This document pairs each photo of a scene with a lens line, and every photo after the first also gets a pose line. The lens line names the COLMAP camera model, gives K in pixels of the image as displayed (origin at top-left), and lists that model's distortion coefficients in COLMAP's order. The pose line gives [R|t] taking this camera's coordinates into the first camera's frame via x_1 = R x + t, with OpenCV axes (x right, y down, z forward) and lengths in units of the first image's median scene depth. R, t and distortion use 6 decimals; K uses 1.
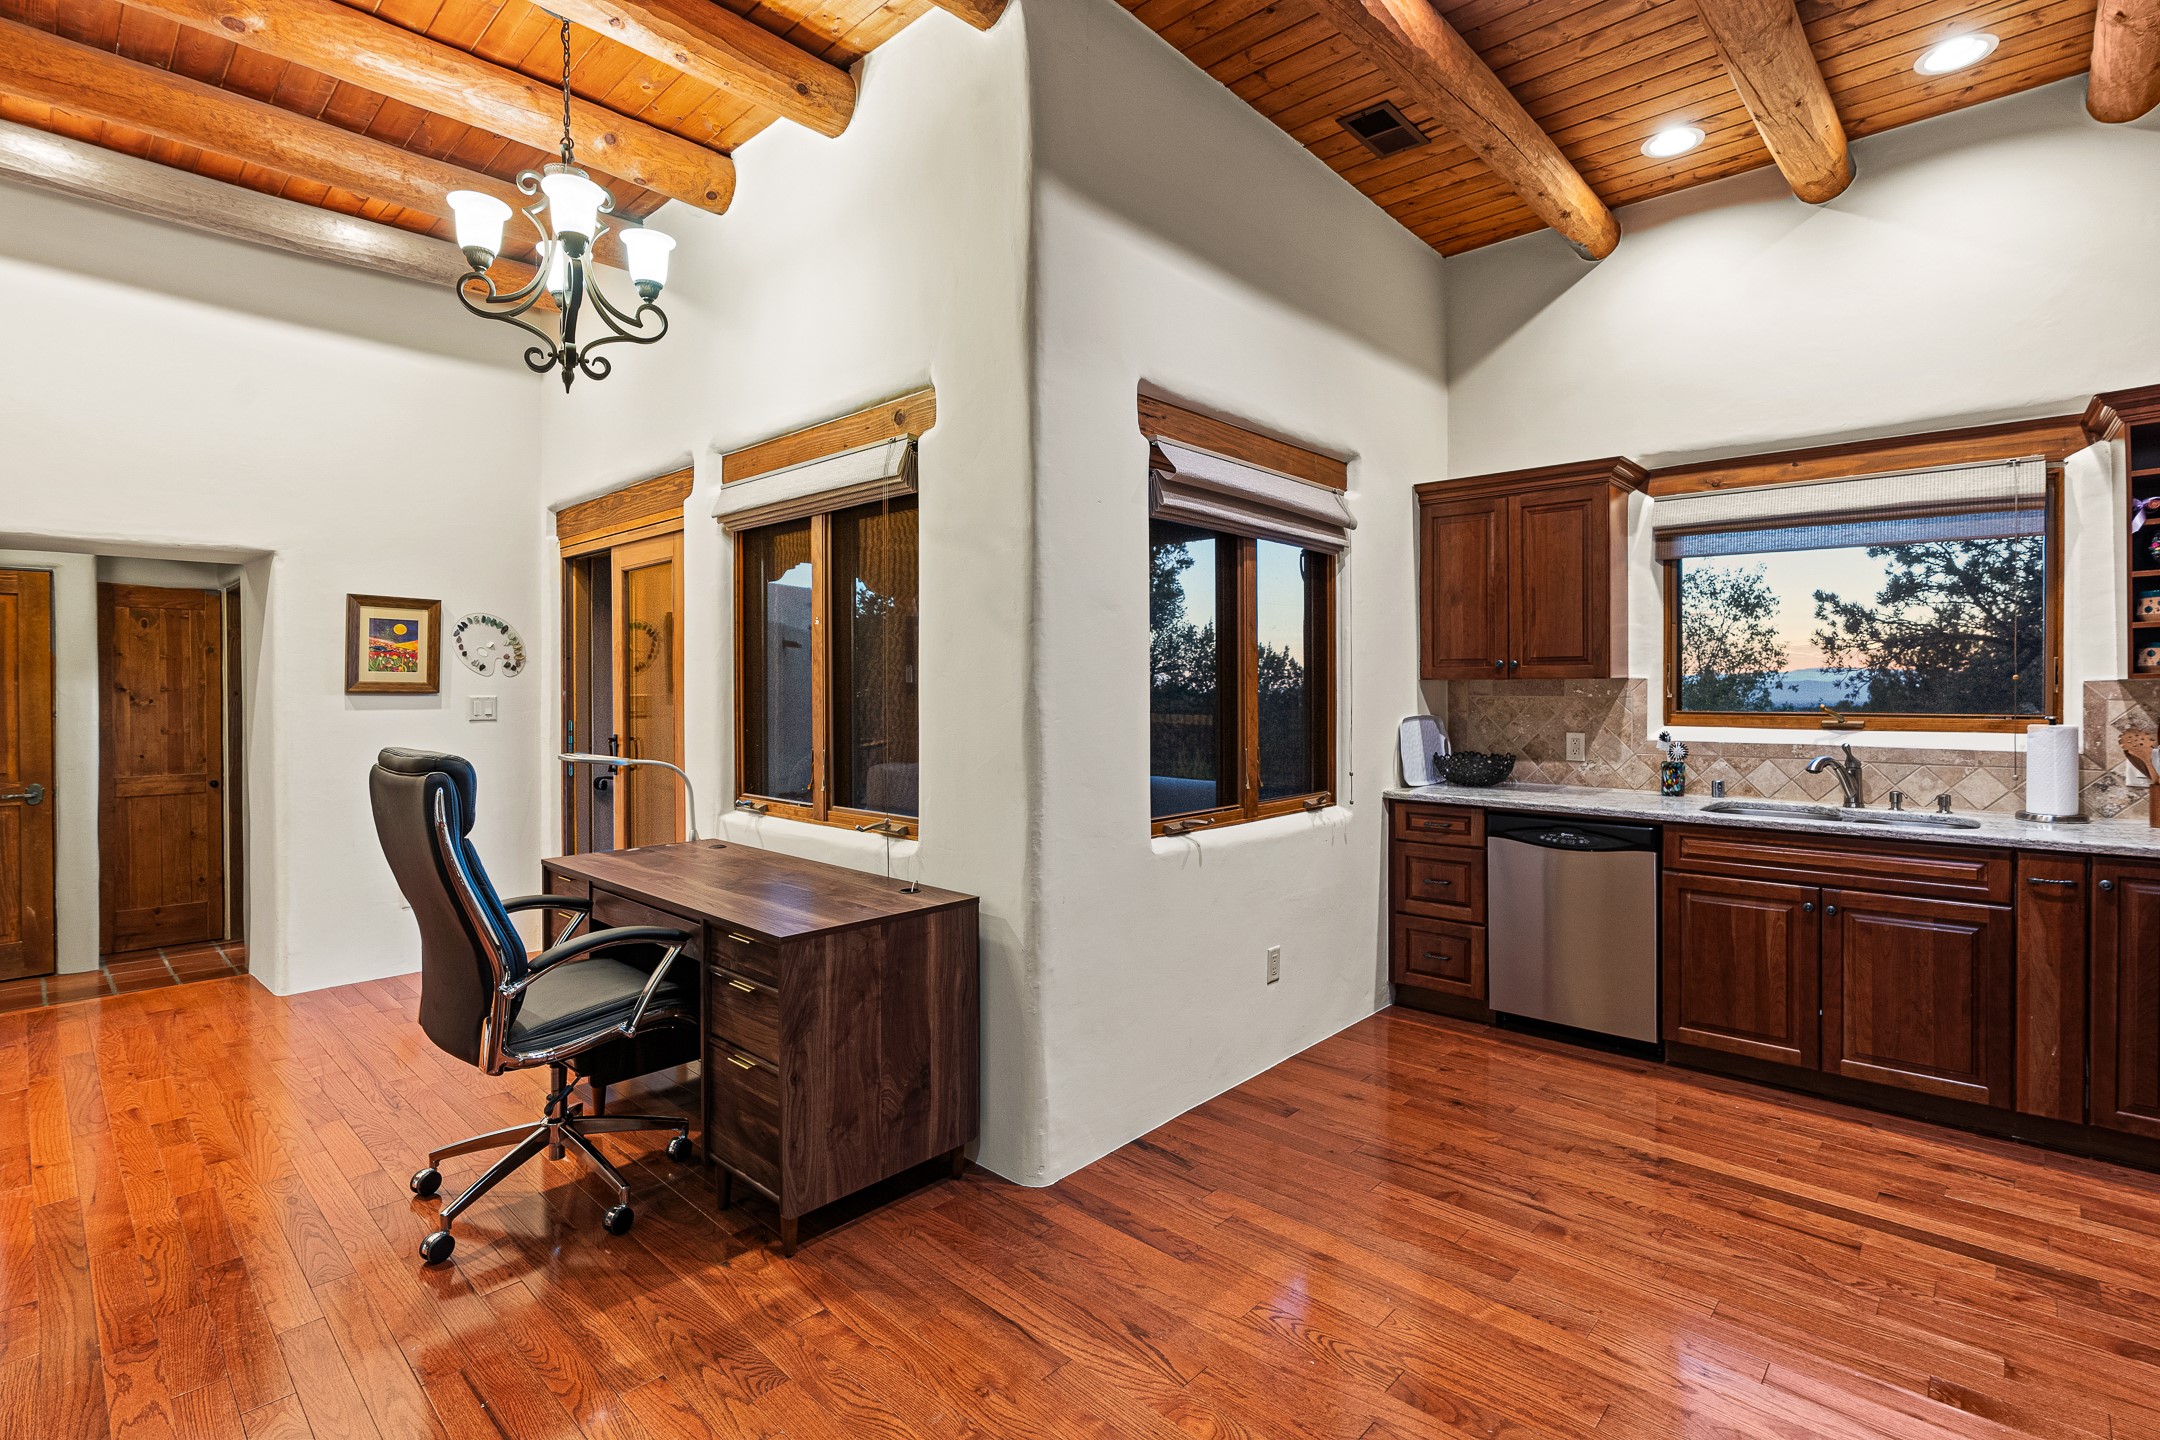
lens RADIAL K [[999.0, 0, 1086.7], [0, 999.0, 687.4], [0, 0, 1]] dist [-0.002891, 0.001365]
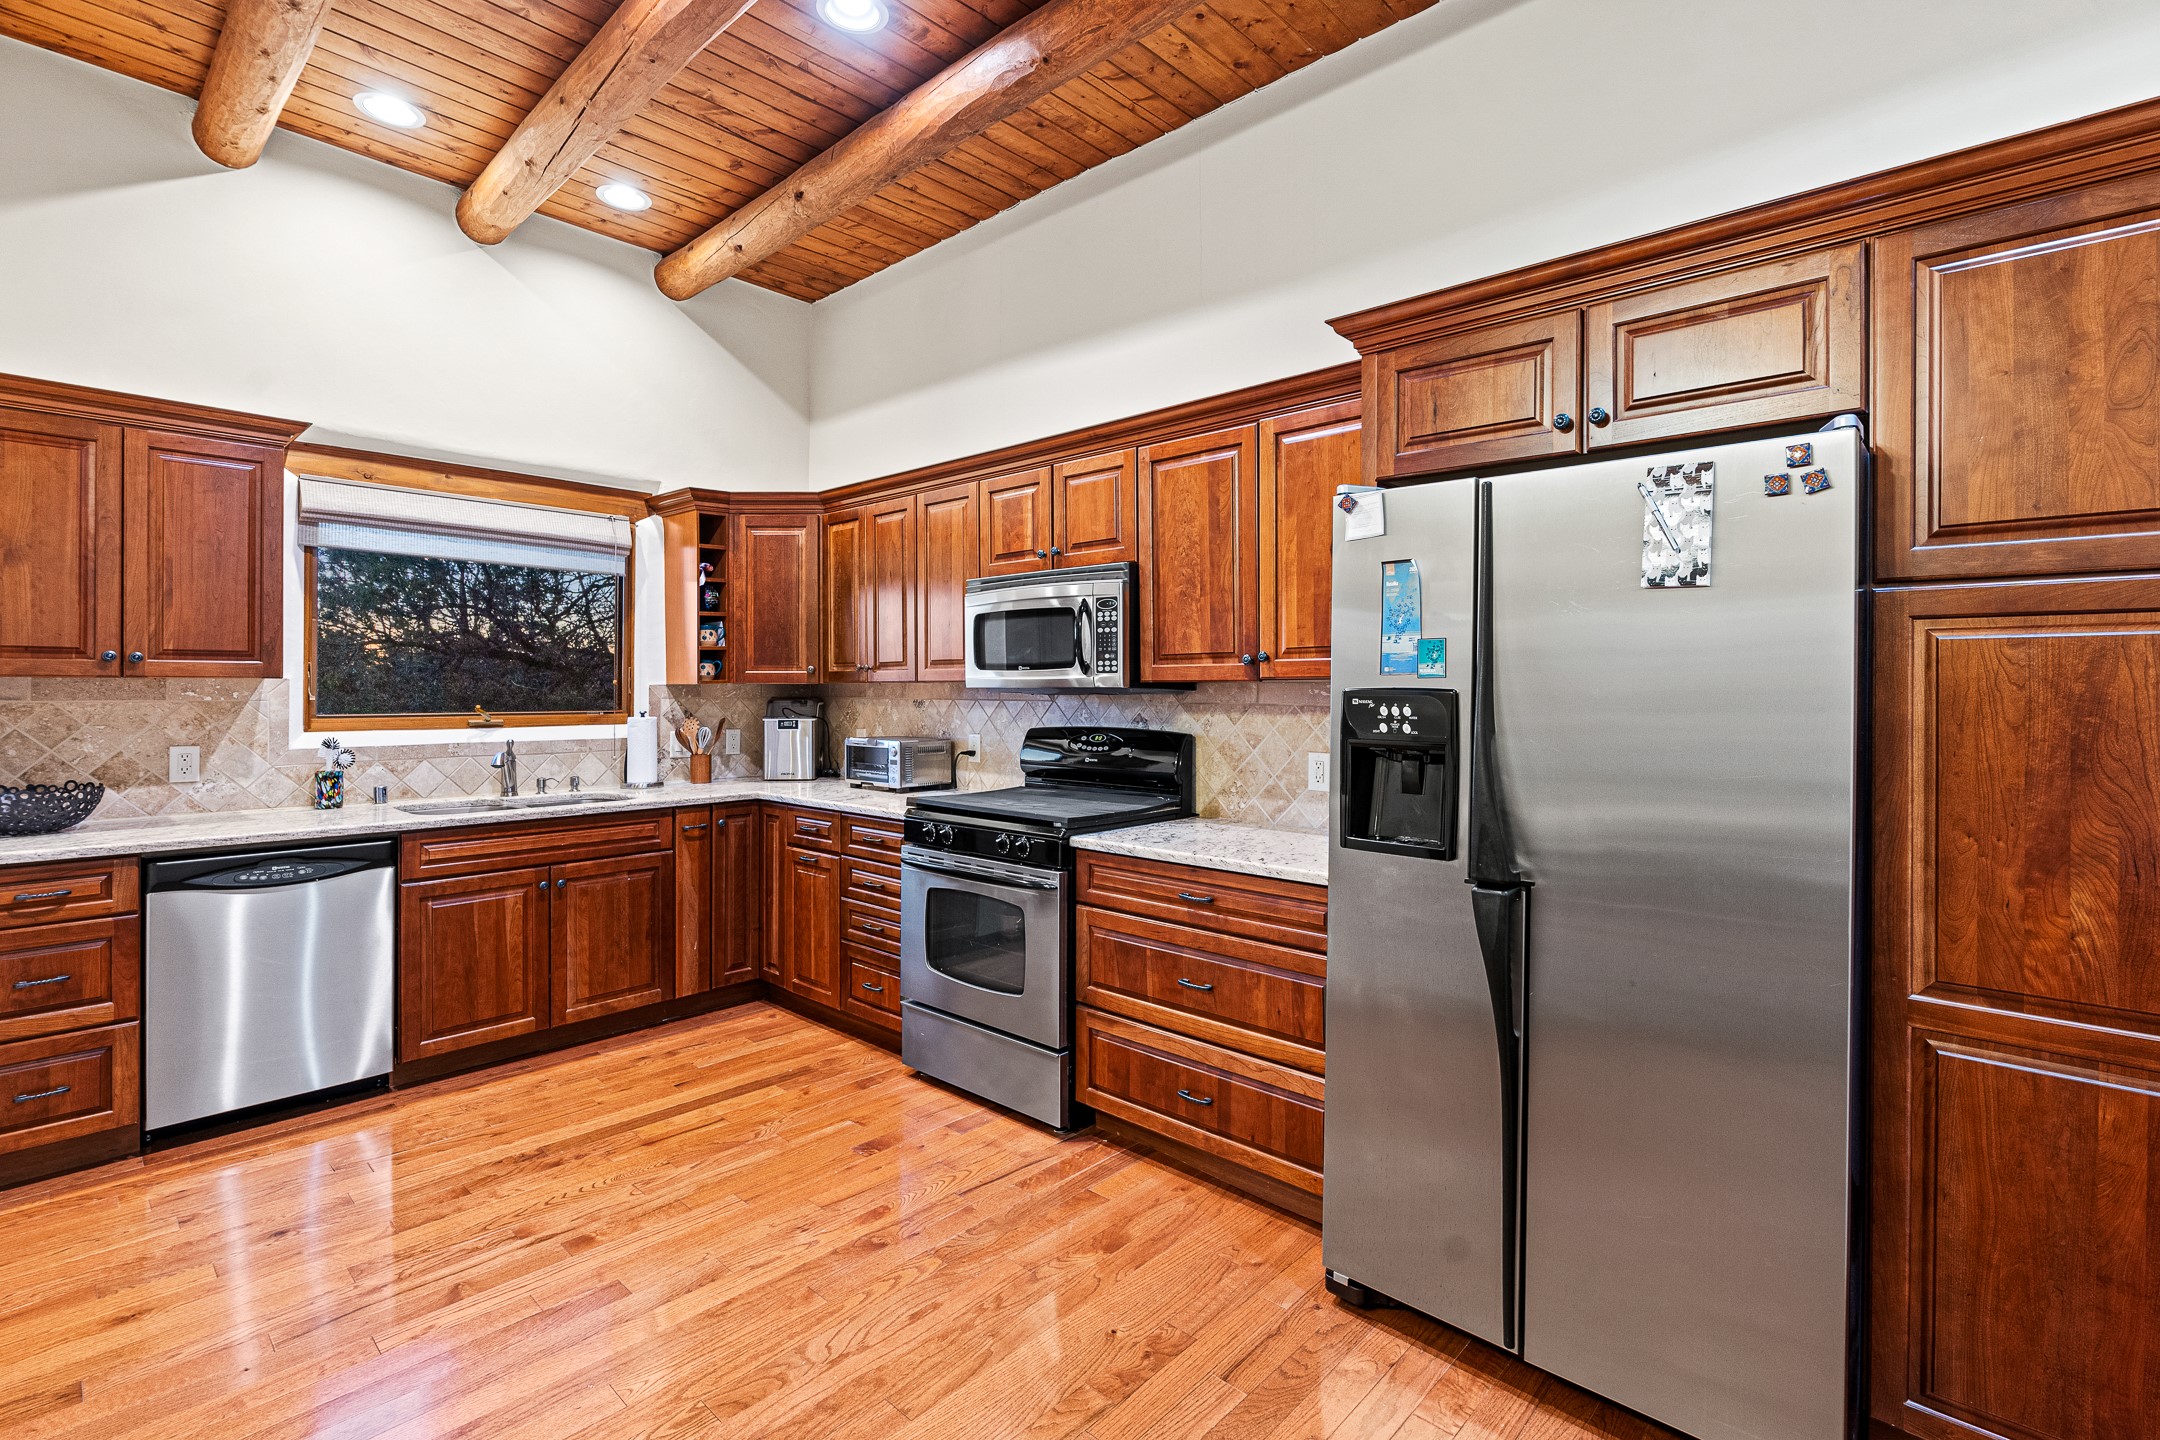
lens RADIAL K [[999.0, 0, 1086.7], [0, 999.0, 687.4], [0, 0, 1]] dist [-0.002891, 0.001365]
pose [[0.002564, 0.003507, 0.999991, -0.380818], [-0.002773, 0.999990, -0.003500, -0.000379], [-0.999993, -0.002764, 0.002573, 0.370276]]
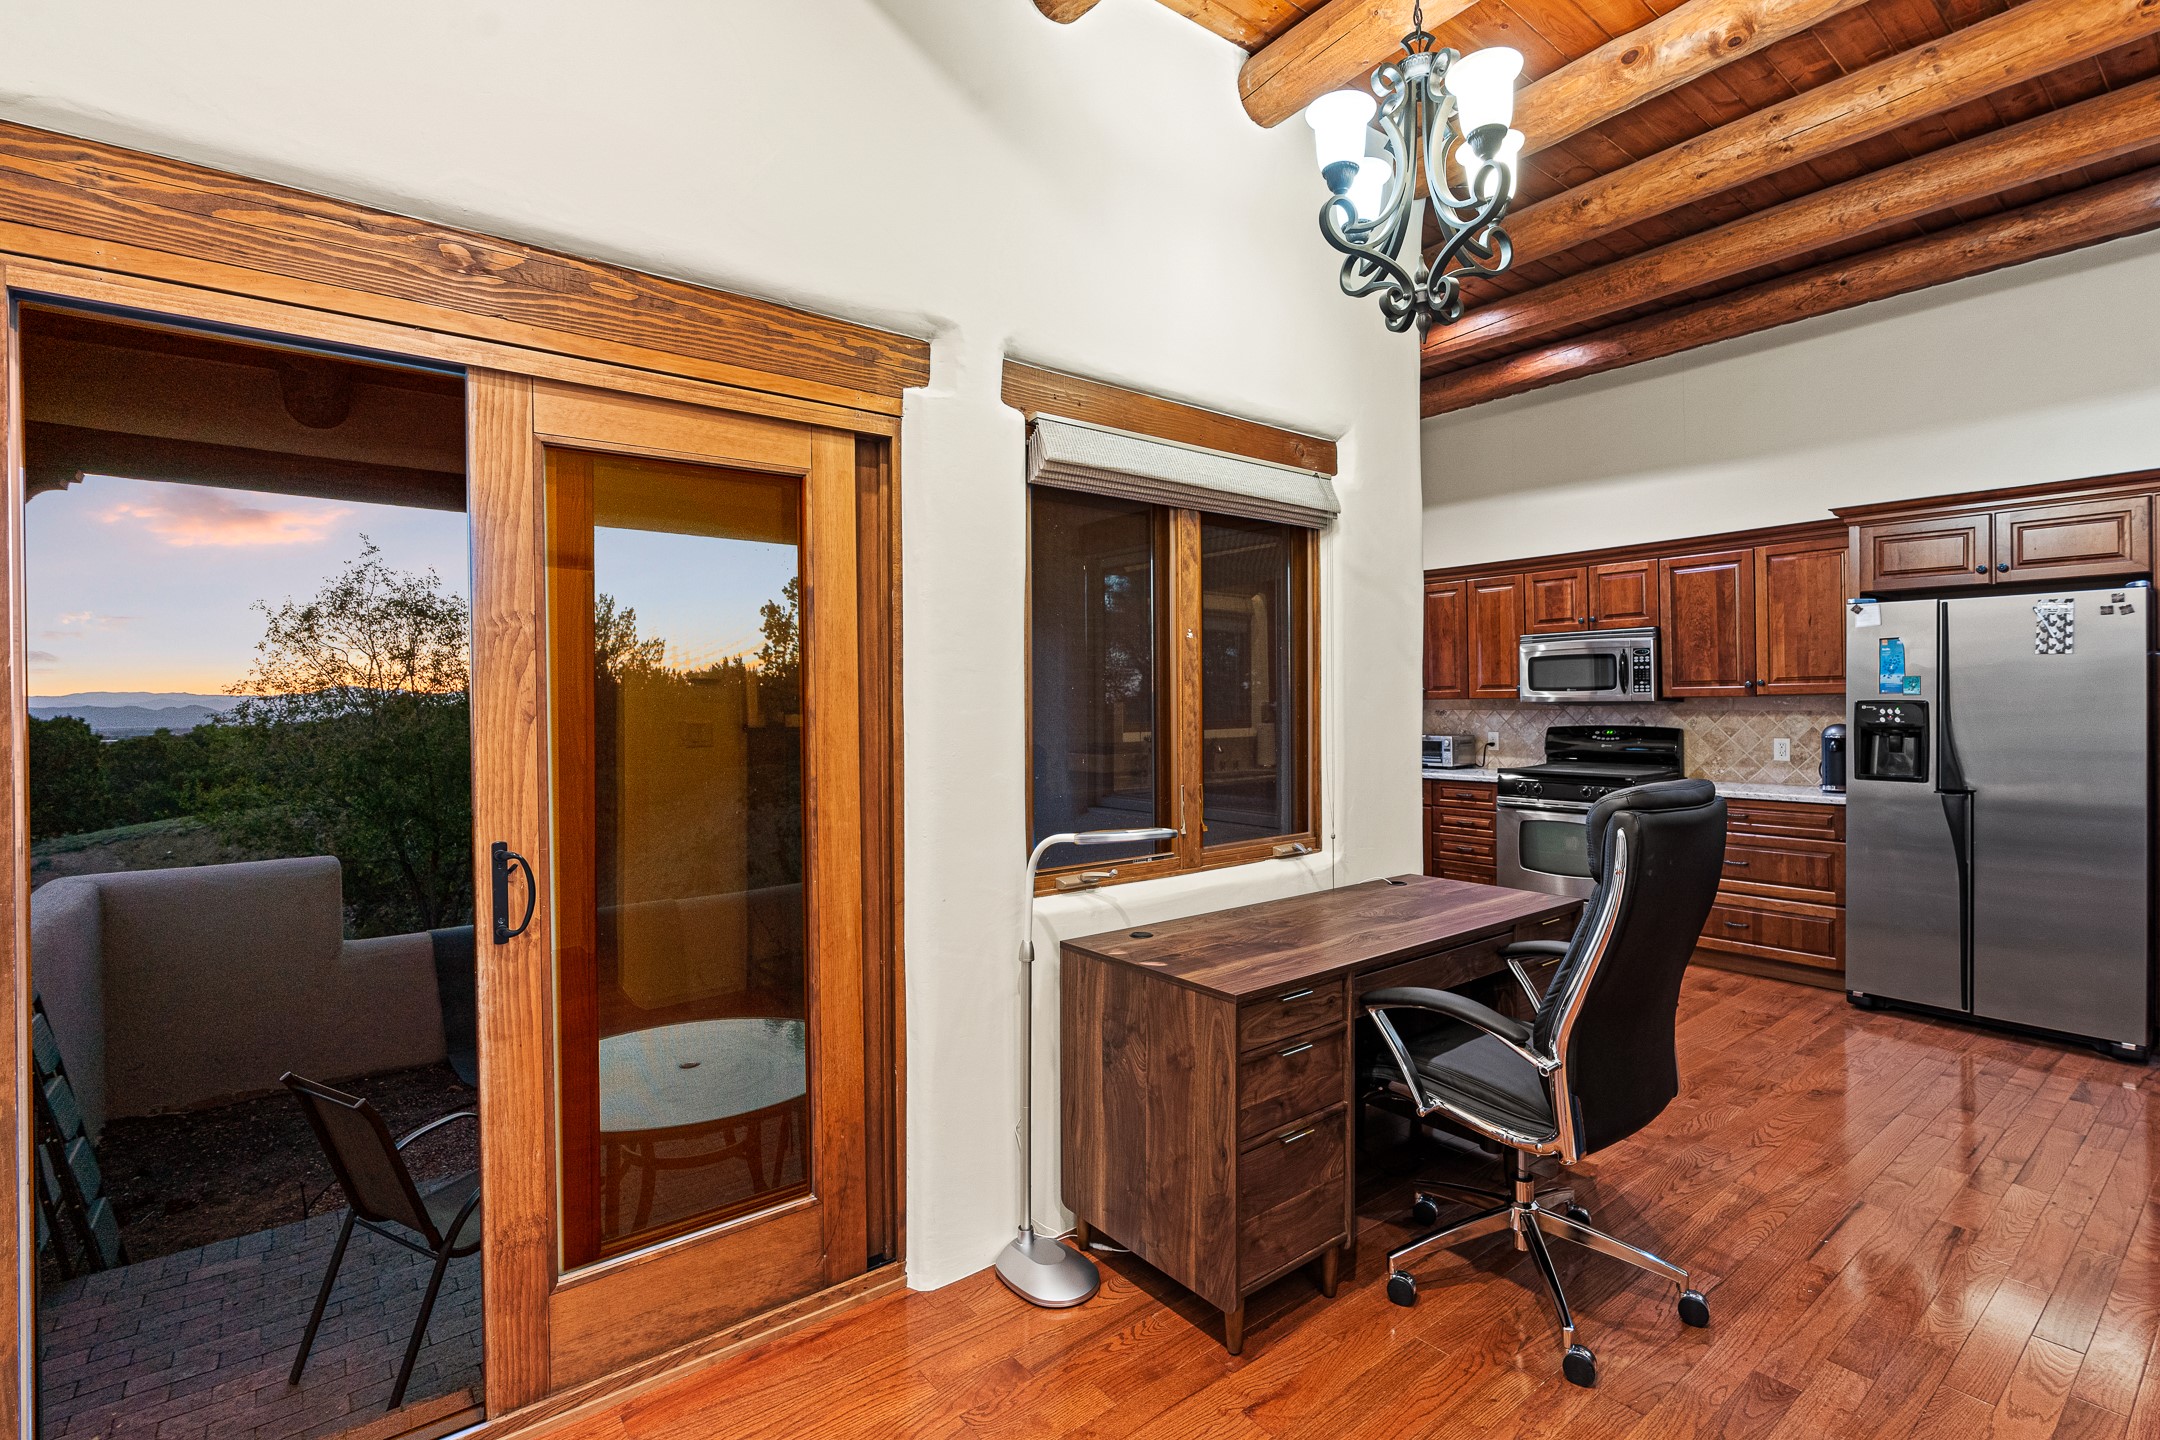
lens RADIAL K [[1024.2, 0, 1086.6], [0, 1024.2, 702.6], [0, 0, 1]] dist [0.002957, 0.000394]
pose [[0.148880, -0.000605, 0.988855, -1.233936], [0.010424, 0.999945, -0.000957, -0.009183], [-0.988800, 0.010450, 0.148878, 1.018663]]
